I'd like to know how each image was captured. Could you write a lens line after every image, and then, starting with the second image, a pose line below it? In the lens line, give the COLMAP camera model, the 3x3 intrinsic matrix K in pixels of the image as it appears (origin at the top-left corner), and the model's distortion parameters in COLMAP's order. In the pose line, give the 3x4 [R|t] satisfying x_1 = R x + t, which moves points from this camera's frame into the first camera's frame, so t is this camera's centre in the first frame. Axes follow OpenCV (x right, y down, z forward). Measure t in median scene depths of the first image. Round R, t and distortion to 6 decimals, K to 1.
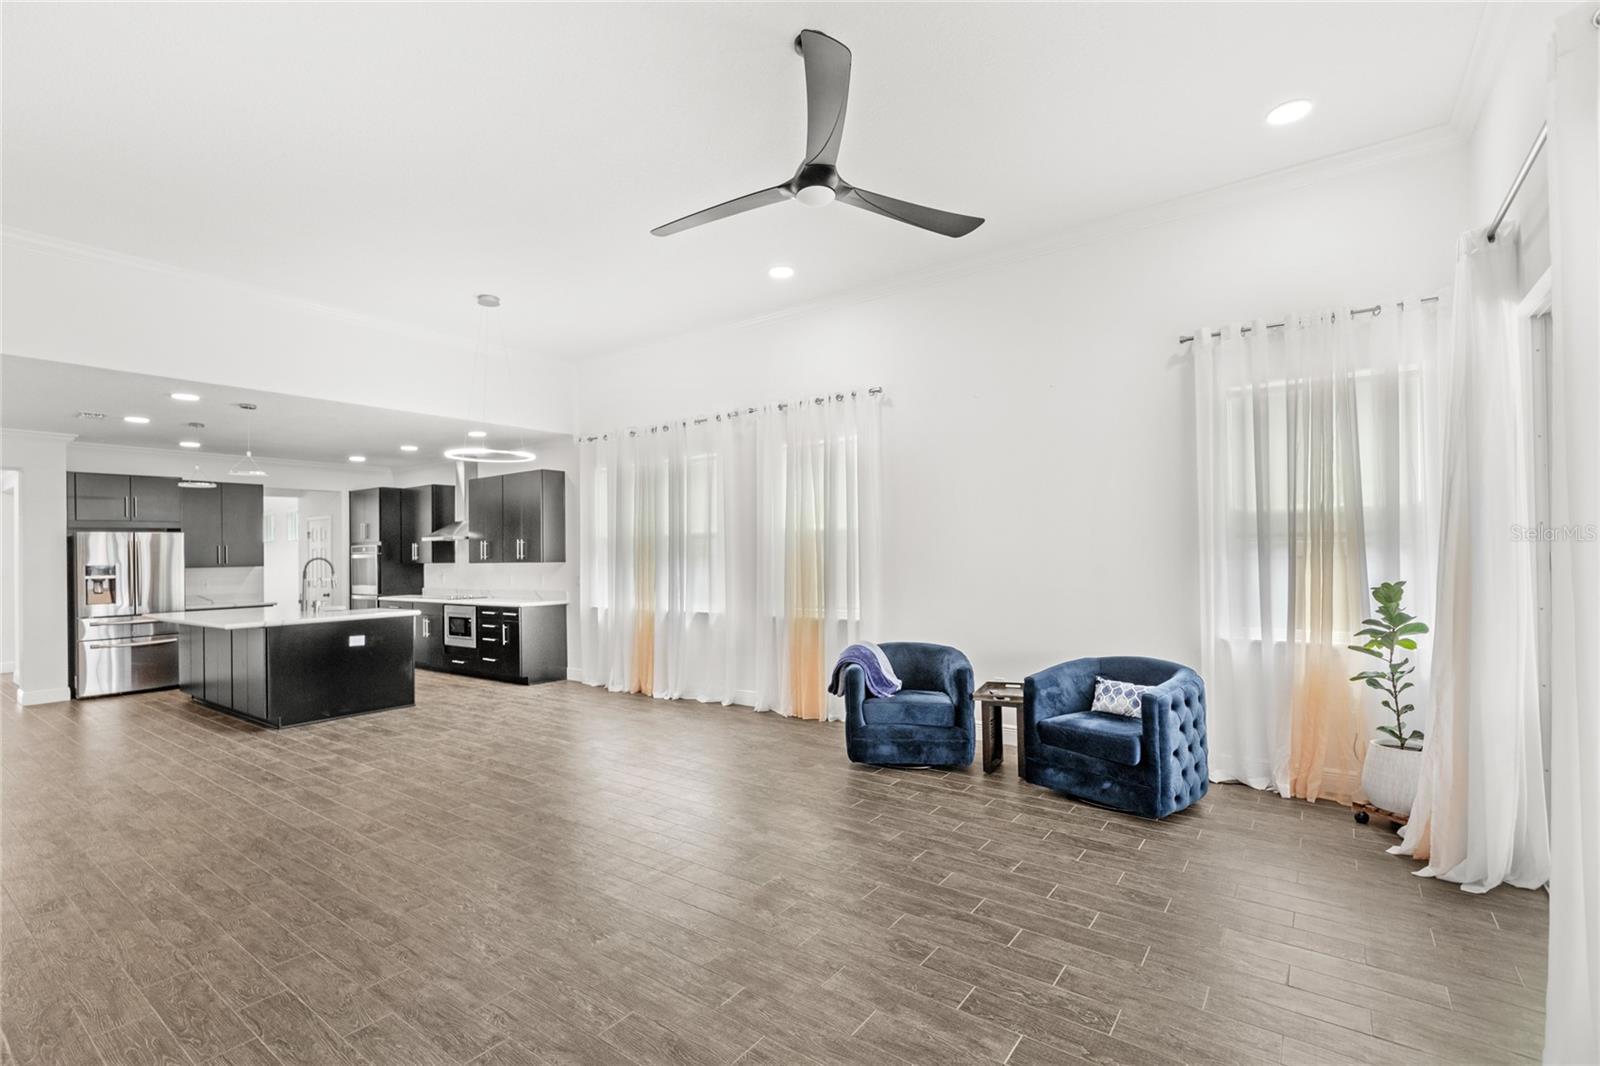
lens RADIAL K [[721.5, 0, 768.9], [0, 721.5, 550.4], [0, 0, 1]] dist [0.001764, 0.001102]
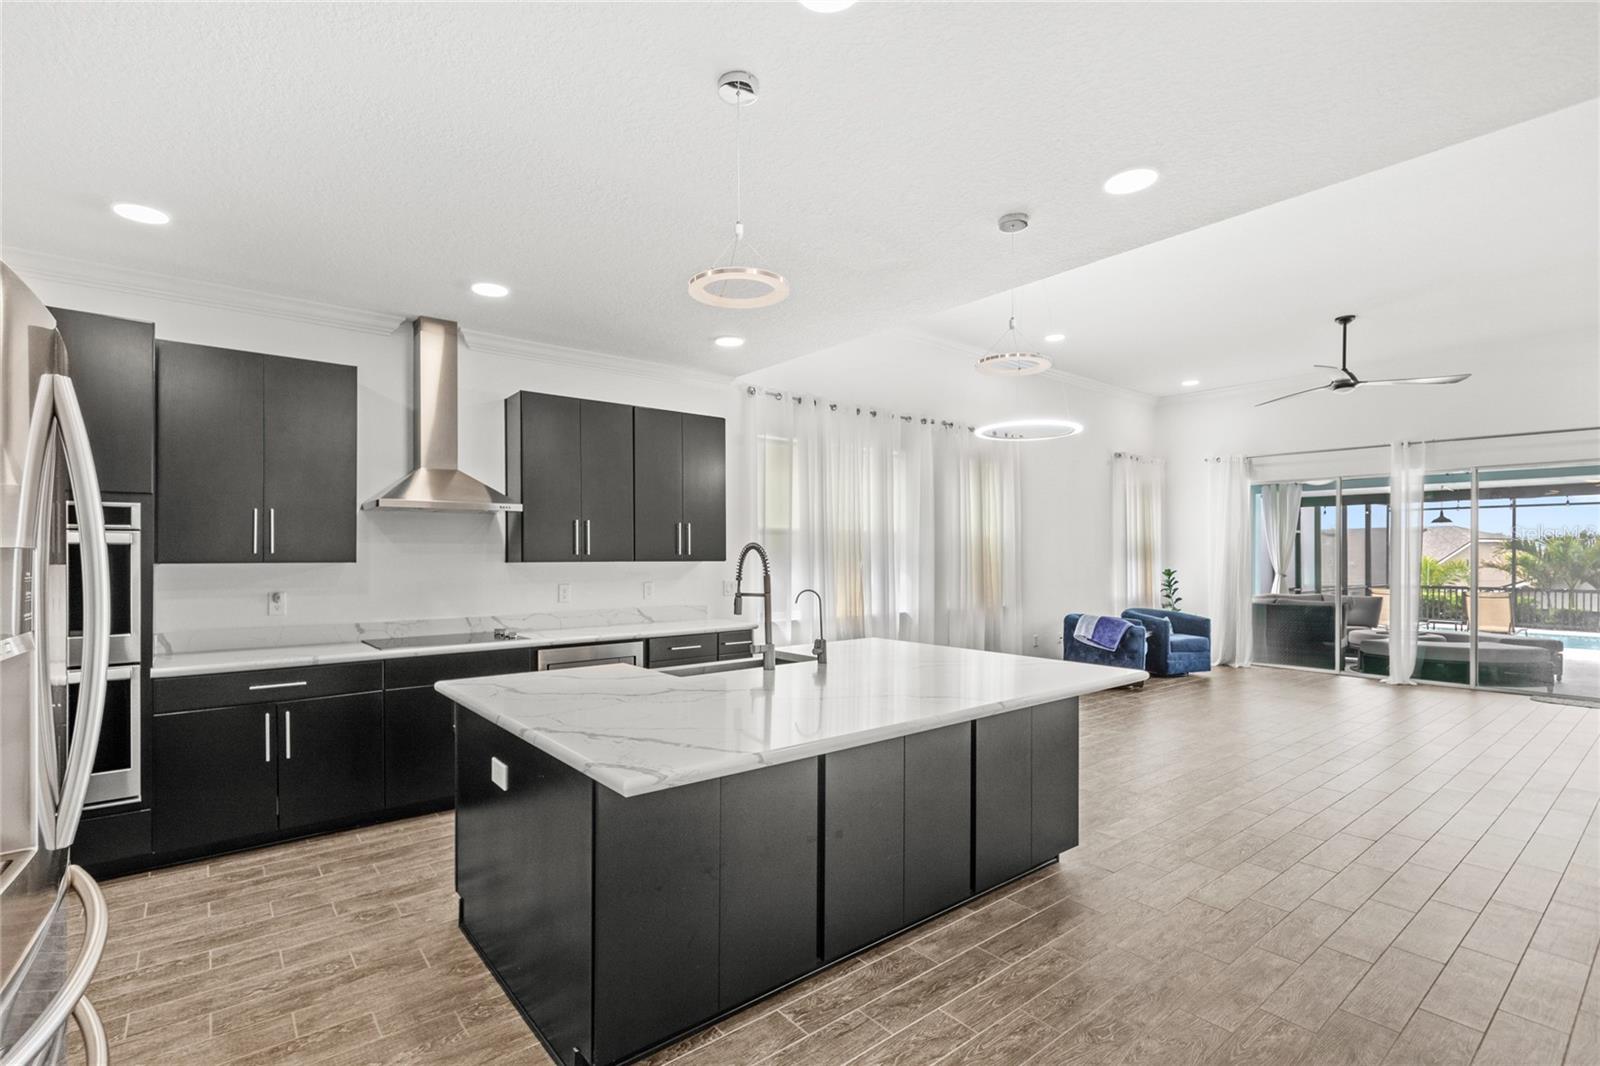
lens RADIAL K [[733.4, 0, 747.3], [0, 733.4, 551.4], [0, 0, 1]] dist [0.000277, 0.000210]
pose [[0.263446, 0.018202, 0.964502, -0.967157], [-0.012662, 0.999801, -0.015410, 0.017641], [-0.964591, -0.008153, 0.263624, 0.818514]]
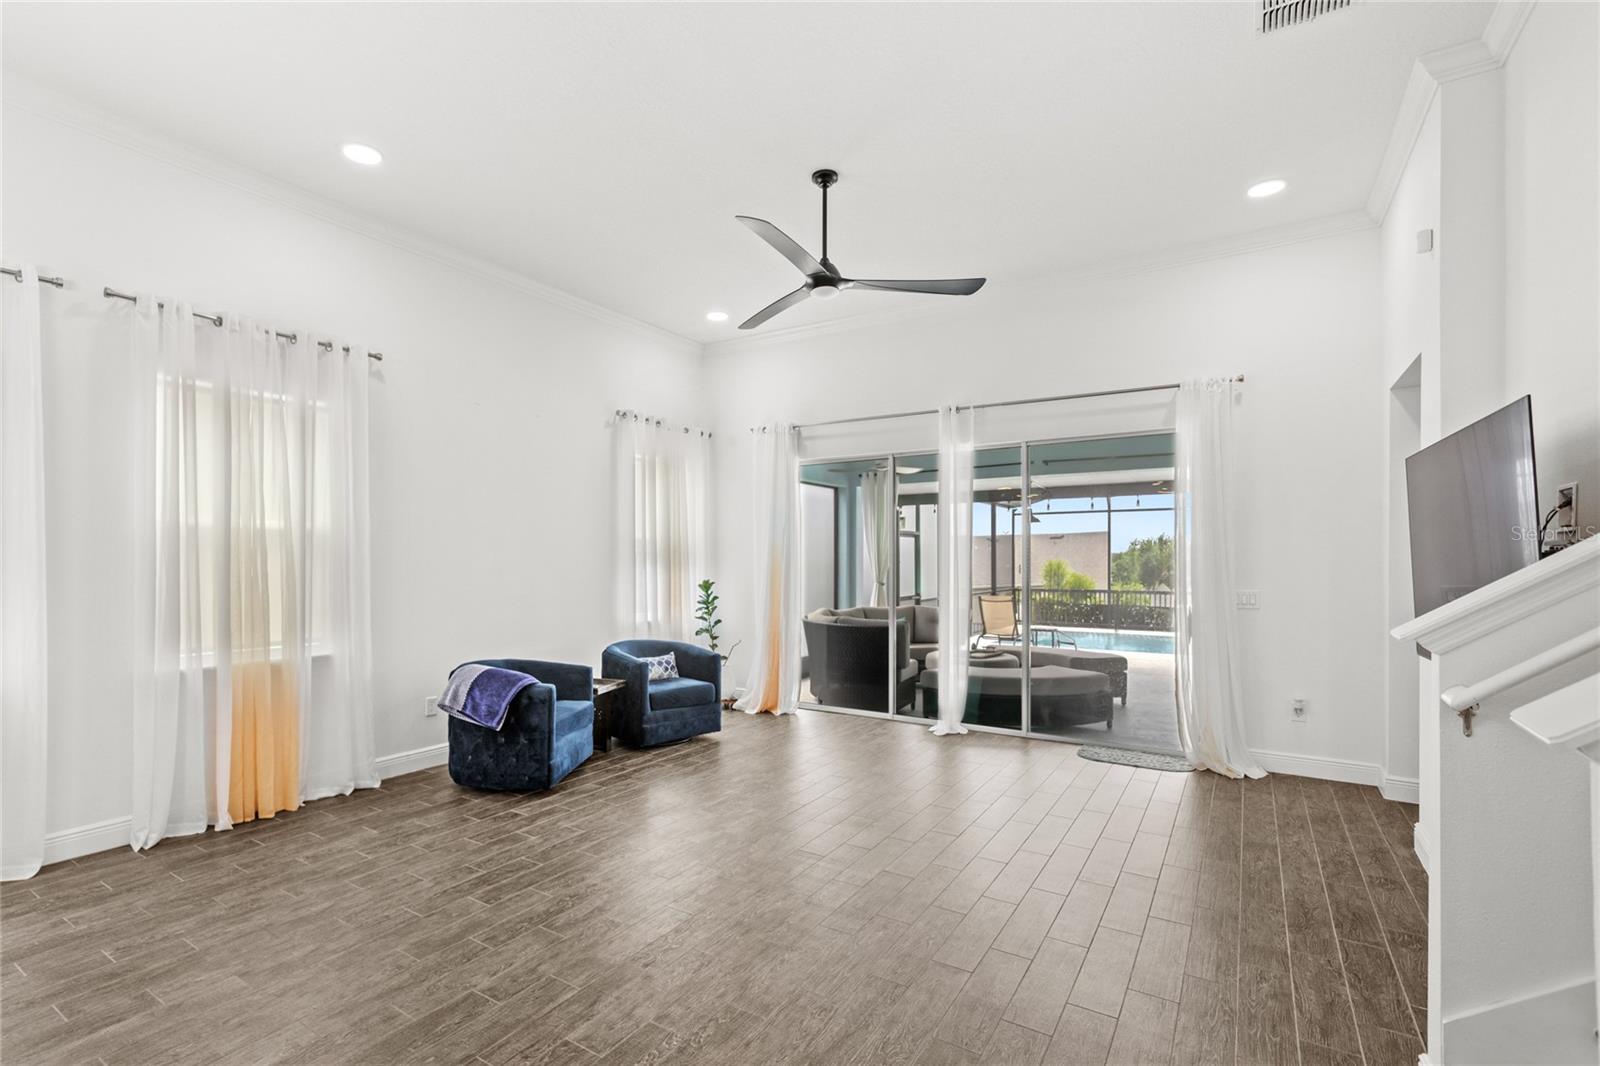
lens RADIAL K [[742.4, 0, 760.5], [0, 742.4, 555.3], [0, 0, 1]] dist [-0.003782, 0.000074]
pose [[-0.074168, 0.022233, 0.996998, -0.493071], [-0.001030, 0.999749, -0.022371, 0.009611], [-0.997245, -0.002686, -0.074127, 0.463467]]
